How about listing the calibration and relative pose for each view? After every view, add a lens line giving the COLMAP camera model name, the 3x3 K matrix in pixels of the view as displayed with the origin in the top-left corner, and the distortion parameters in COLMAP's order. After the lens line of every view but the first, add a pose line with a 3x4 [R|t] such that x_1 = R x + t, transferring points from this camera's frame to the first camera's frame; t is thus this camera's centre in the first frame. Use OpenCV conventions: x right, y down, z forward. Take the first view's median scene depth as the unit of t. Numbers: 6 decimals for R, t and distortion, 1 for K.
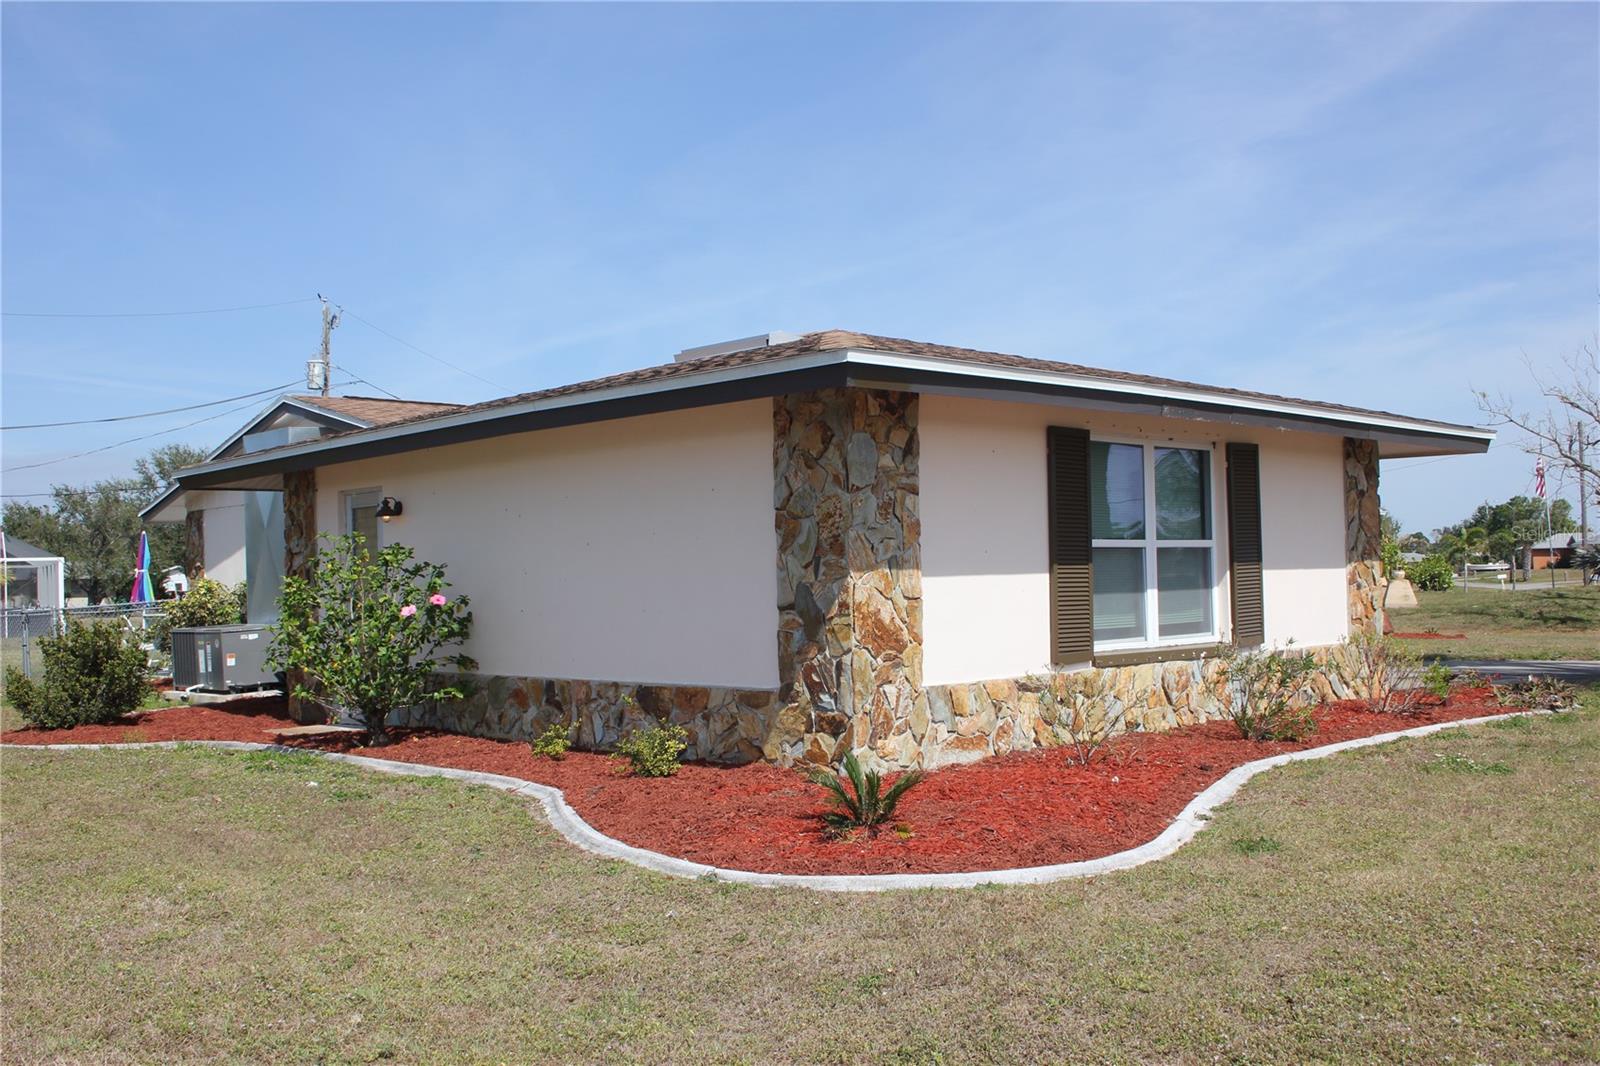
lens RADIAL K [[1521.4, 0, 770.8], [0, 1521.4, 513.5], [0, 0, 1]] dist [-0.071580, 0.000000]
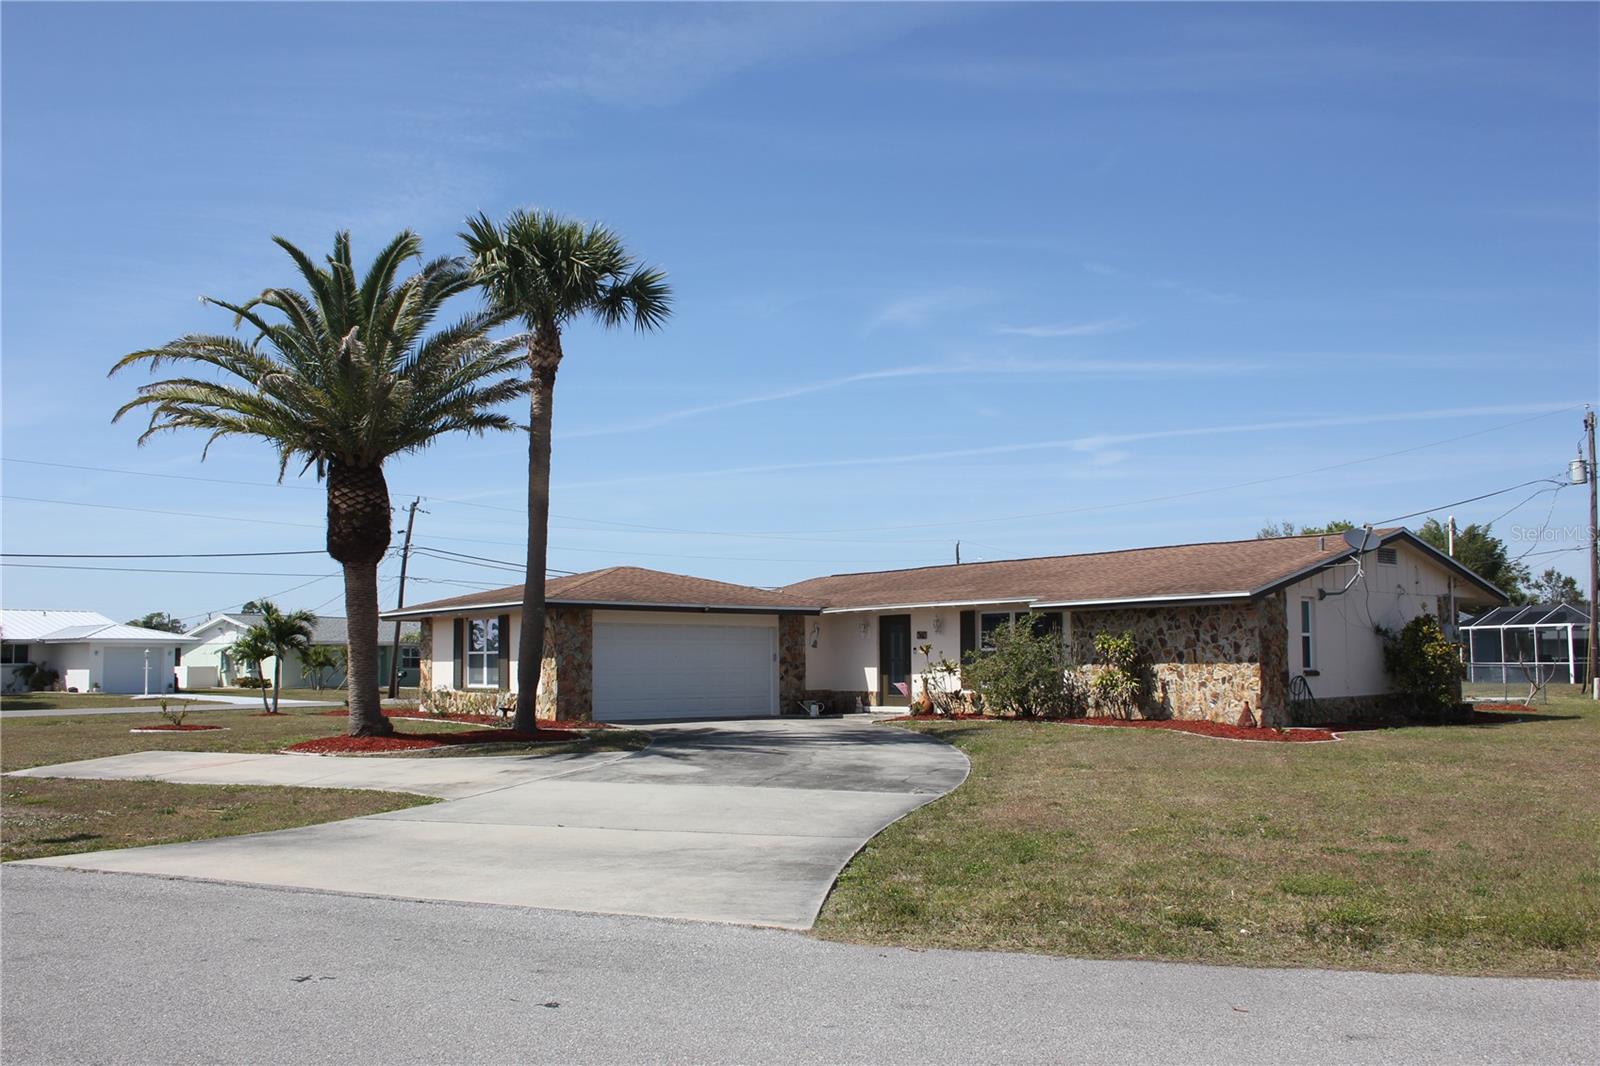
lens RADIAL K [[1340.1, 0, 788.0], [0, 1340.1, 541.7], [0, 0, 1]] dist [-0.146341, 0.130080]
pose [[-0.077480, -0.070922, -0.994468, 3.420480], [0.051648, 0.995842, -0.075044, 0.035533], [0.995655, -0.057176, -0.073495, 2.181267]]
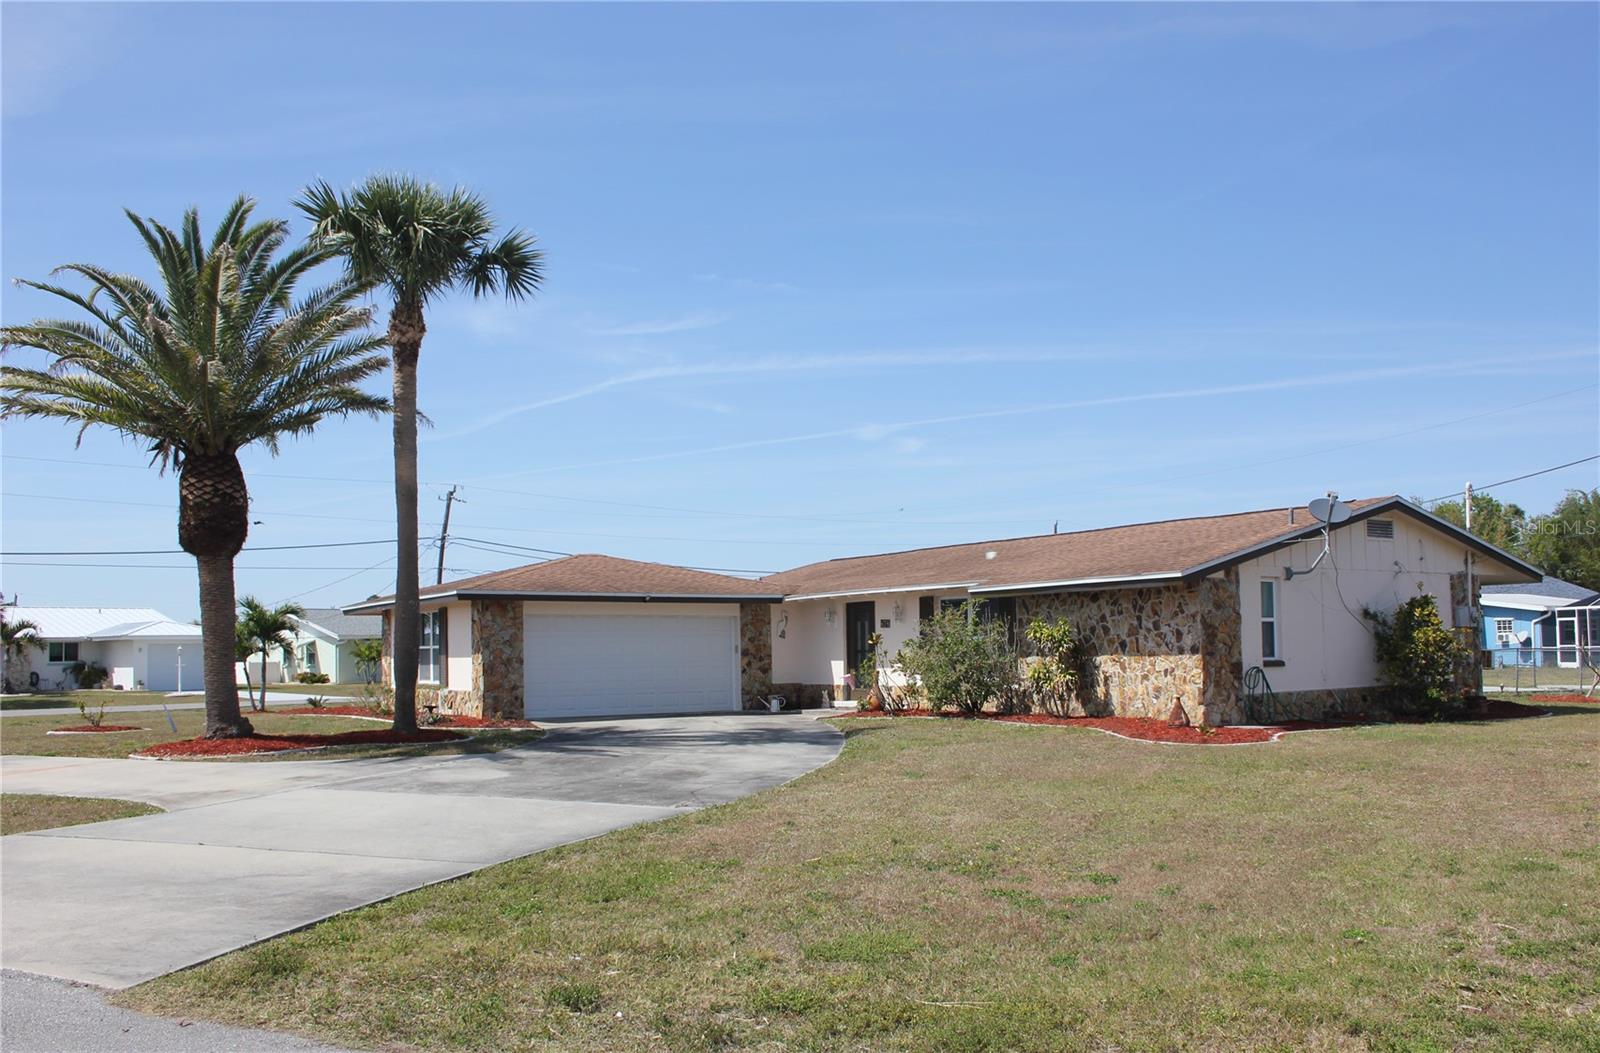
lens RADIAL K [[1380.0, 0, 807.3], [0, 1380.0, 562.6], [0, 0, 1]] dist [-0.140462, 0.098927]
pose [[-0.168707, -0.042238, -0.984761, 3.225904], [0.063129, 0.996567, -0.053559, 0.052204], [0.983643, -0.071203, -0.165461, 2.582886]]
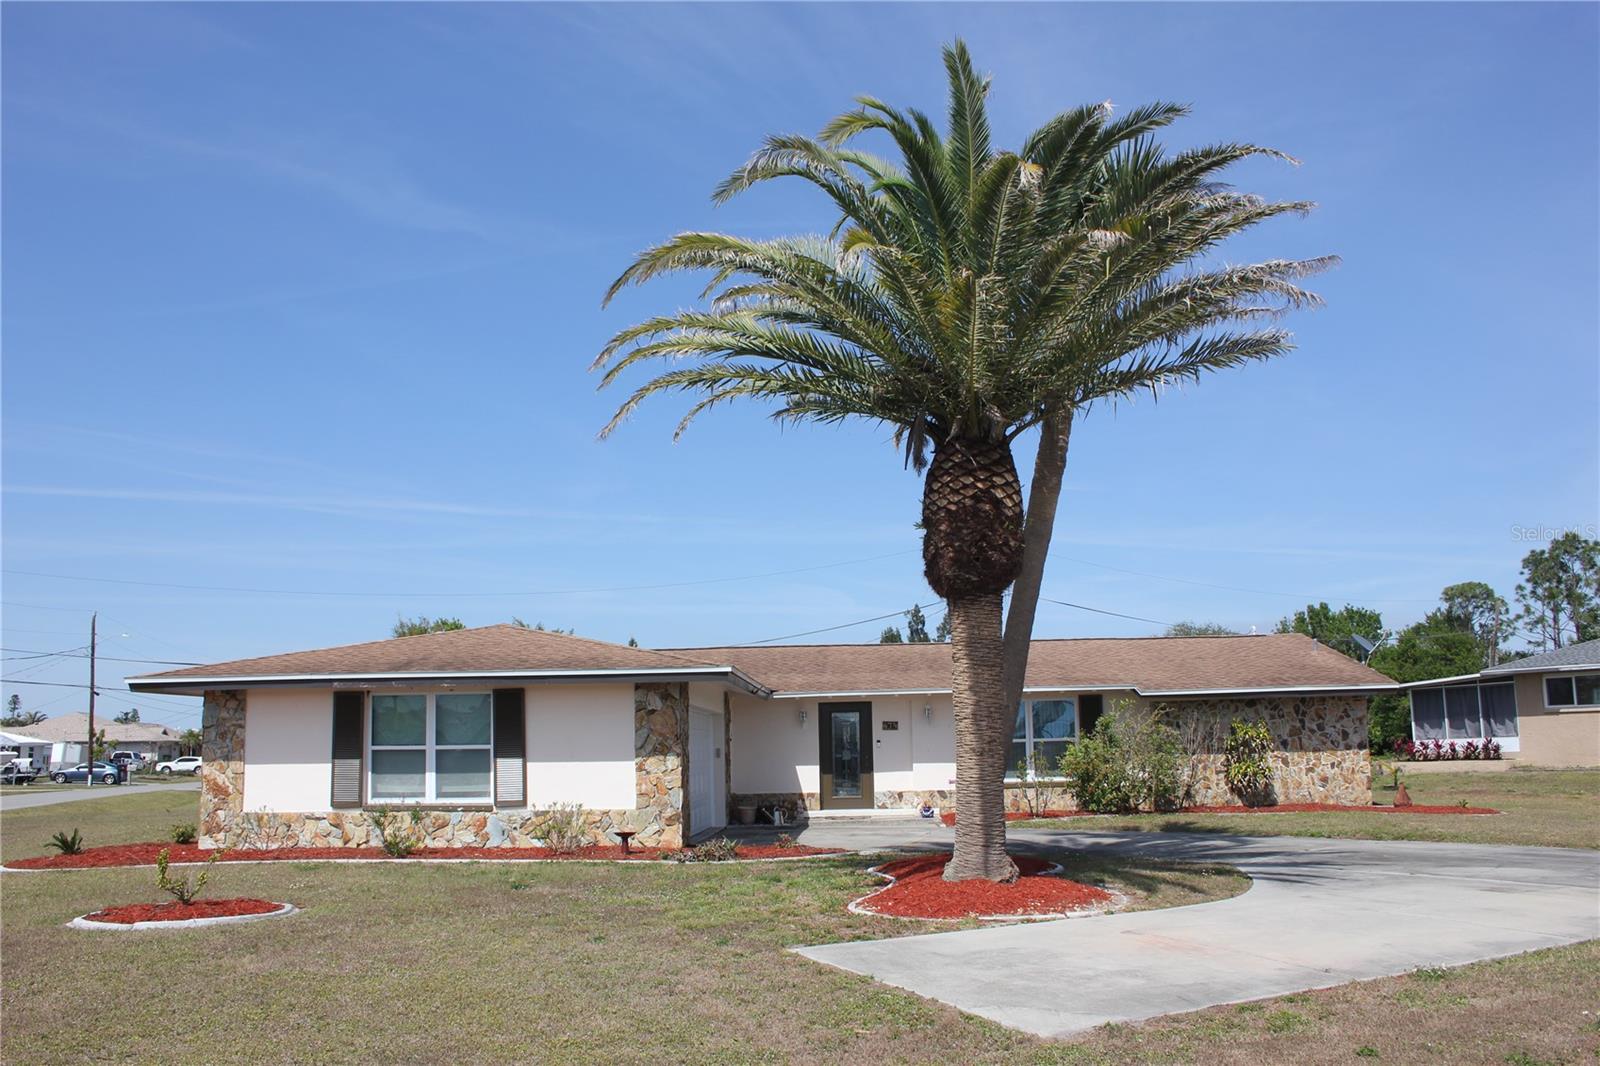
lens RADIAL K [[1340.1, 0, 811.7], [0, 1340.1, 557.1], [0, 0, 1]] dist [-0.146341, 0.130080]
pose [[0.699807, -0.096305, -0.707810, 2.135704], [0.036530, 0.994399, -0.099181, -0.042667], [0.713397, 0.043551, 0.699406, 0.221990]]
